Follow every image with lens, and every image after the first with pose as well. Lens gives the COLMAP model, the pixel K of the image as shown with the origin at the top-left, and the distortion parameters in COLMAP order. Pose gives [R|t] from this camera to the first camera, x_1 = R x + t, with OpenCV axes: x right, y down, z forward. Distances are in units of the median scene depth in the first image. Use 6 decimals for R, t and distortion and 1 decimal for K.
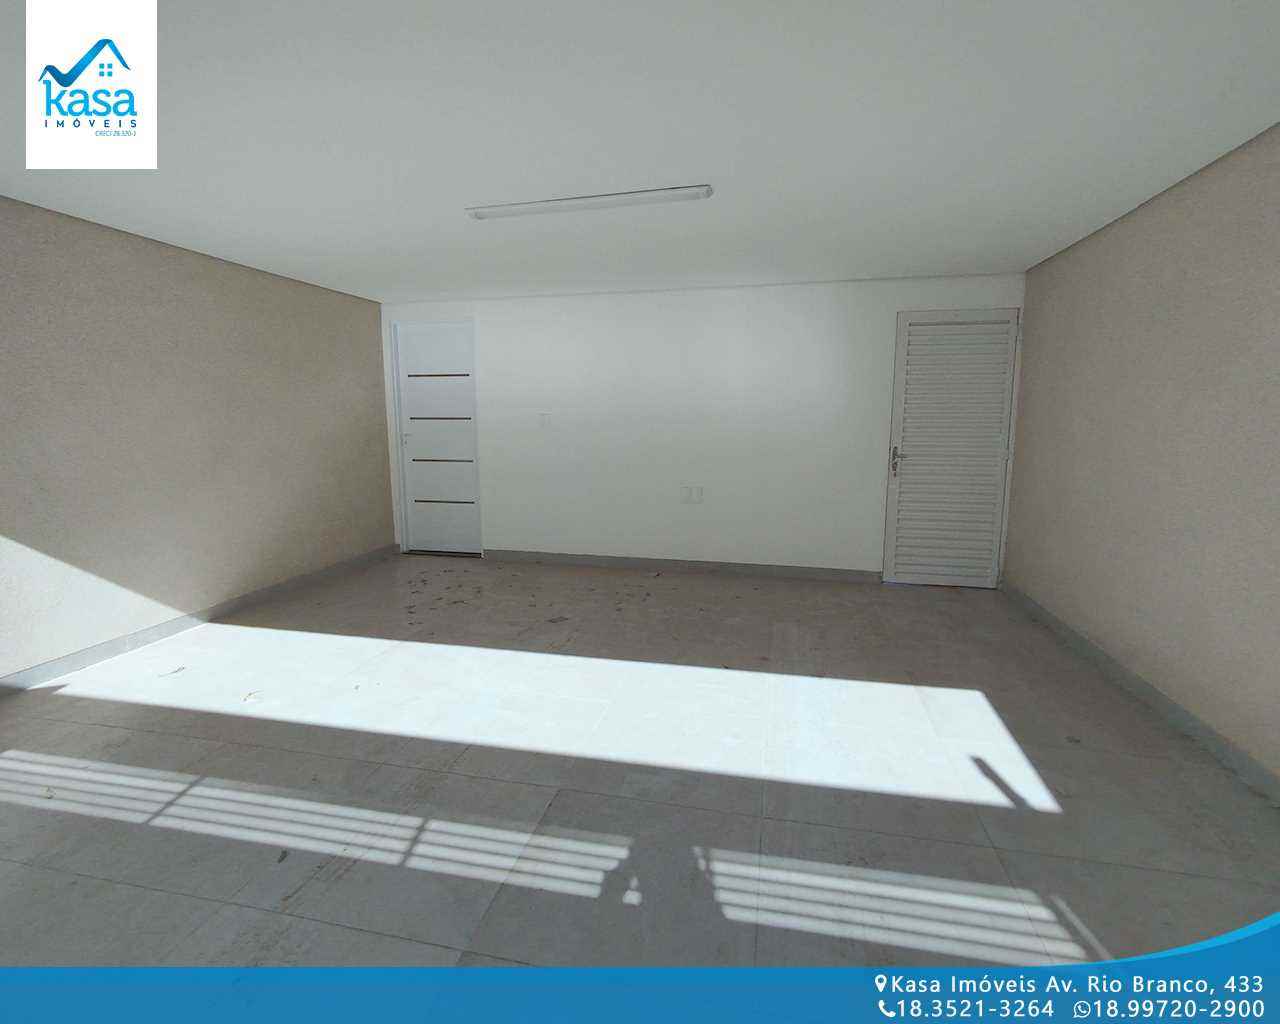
lens RADIAL K [[643.8, 0, 640.0], [0, 643.8, 512.0], [0, 0, 1]] dist [-0.030647, 0.020471]
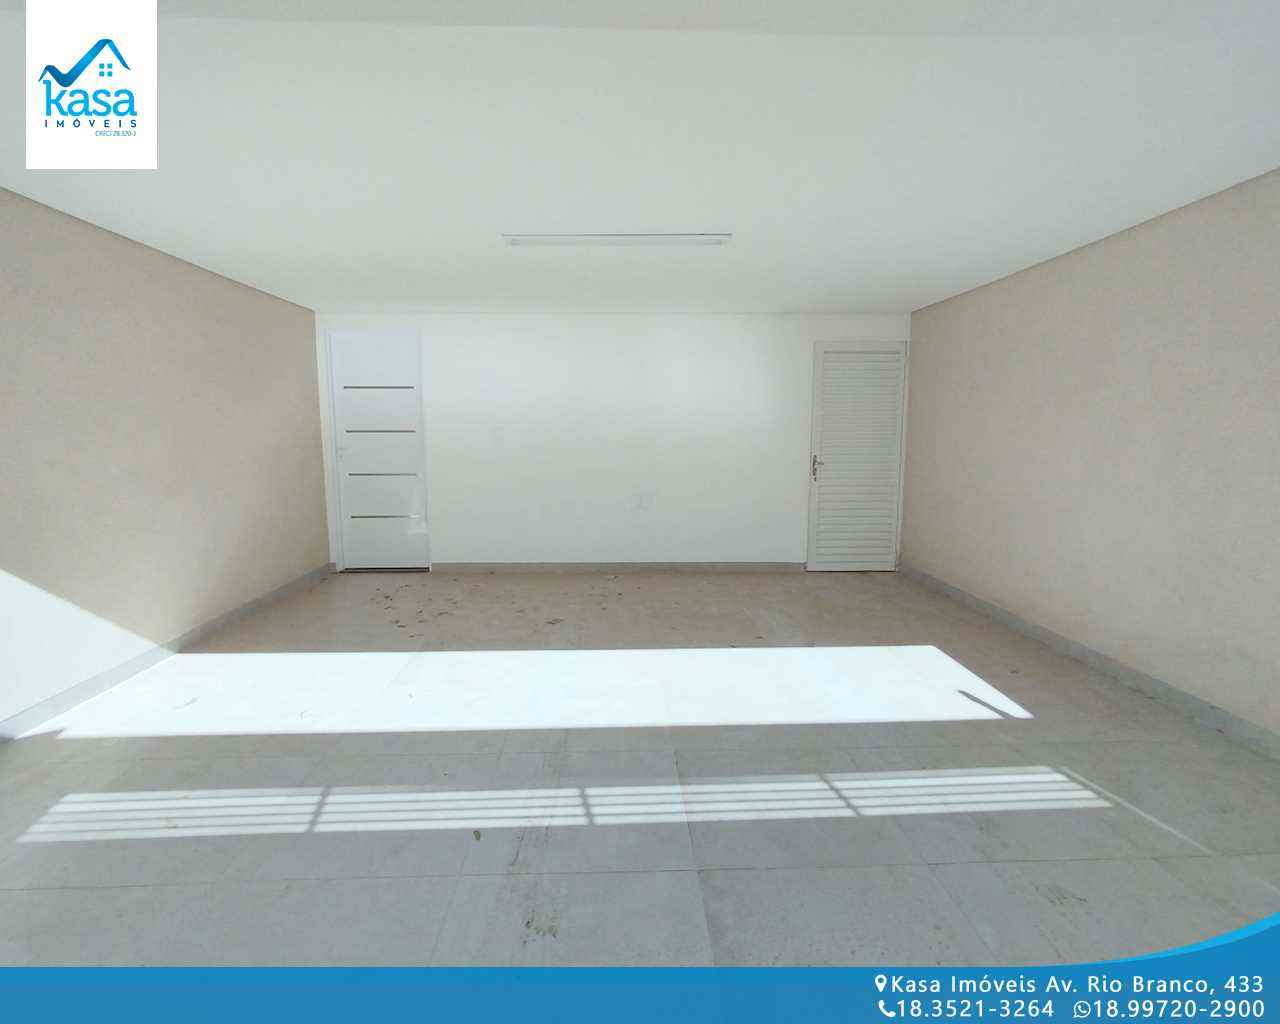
lens RADIAL K [[643.8, 0, 640.0], [0, 643.8, 512.0], [0, 0, 1]] dist [-0.030647, 0.020471]
pose [[0.964753, -0.033484, 0.261020, -0.236541], [0.039182, 0.999093, -0.016657, 0.010097], [-0.260226, 0.026297, 0.965190, -0.054177]]
